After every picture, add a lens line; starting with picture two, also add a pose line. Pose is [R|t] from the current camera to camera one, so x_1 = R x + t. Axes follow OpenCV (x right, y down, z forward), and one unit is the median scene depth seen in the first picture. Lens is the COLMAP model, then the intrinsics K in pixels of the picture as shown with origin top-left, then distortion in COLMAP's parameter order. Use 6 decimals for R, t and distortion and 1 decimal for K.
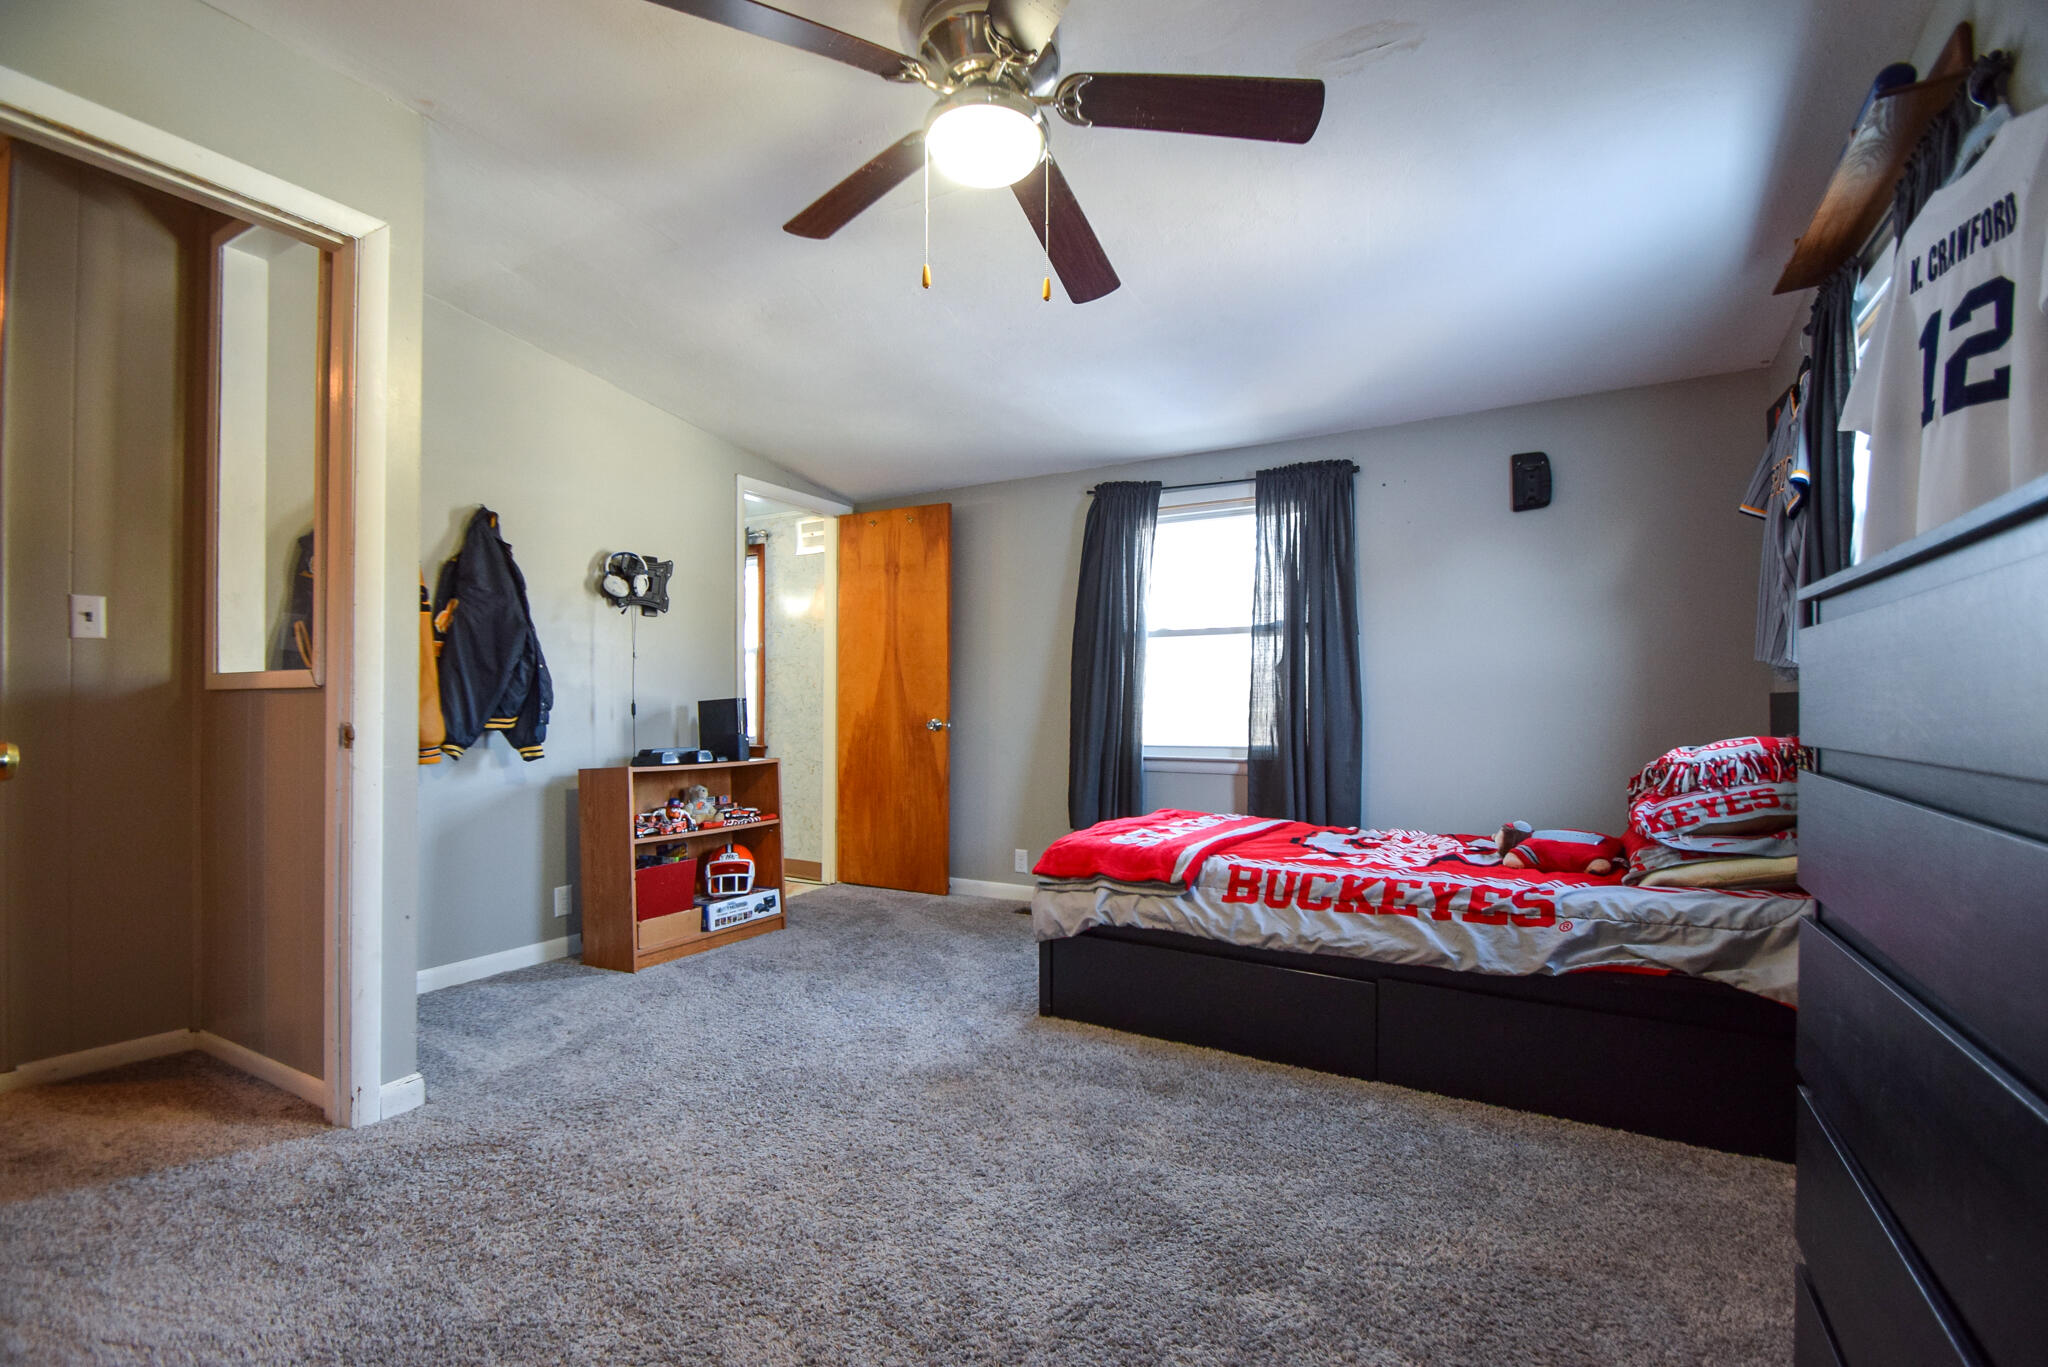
lens RADIAL K [[908.1, 0, 1027.3], [0, 908.1, 707.6], [0, 0, 1]] dist [0.011056, -0.011010]
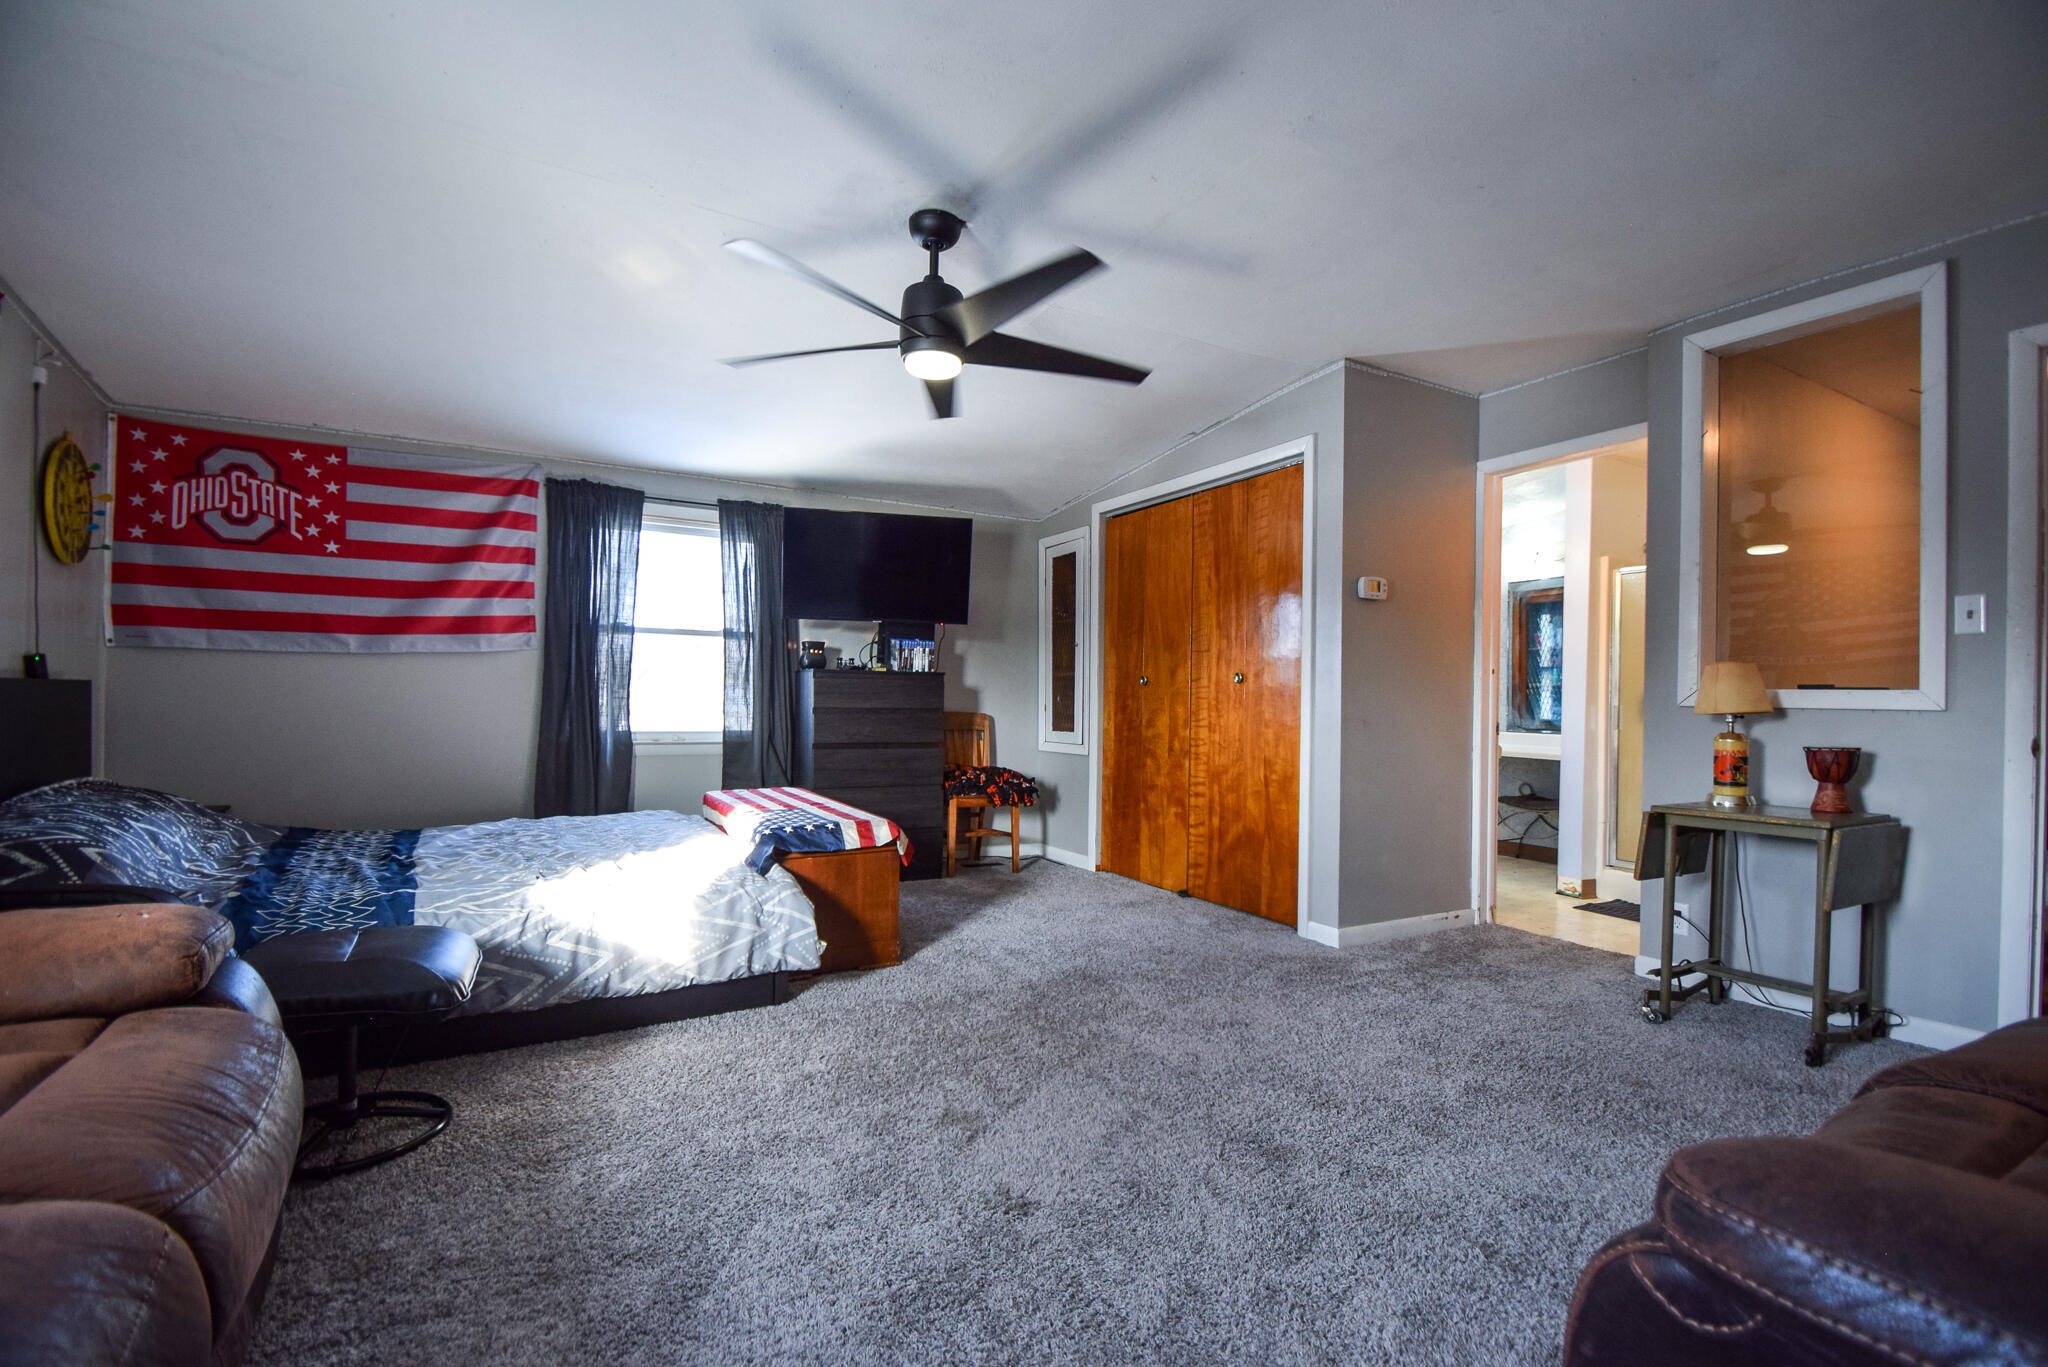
lens RADIAL K [[908.1, 0, 1027.3], [0, 908.1, 707.6], [0, 0, 1]] dist [0.011056, -0.011010]
pose [[0.498040, -0.003241, 0.867148, -0.583539], [-0.008539, 0.999926, 0.008642, -0.001700], [-0.867112, -0.011709, 0.497976, 0.052566]]
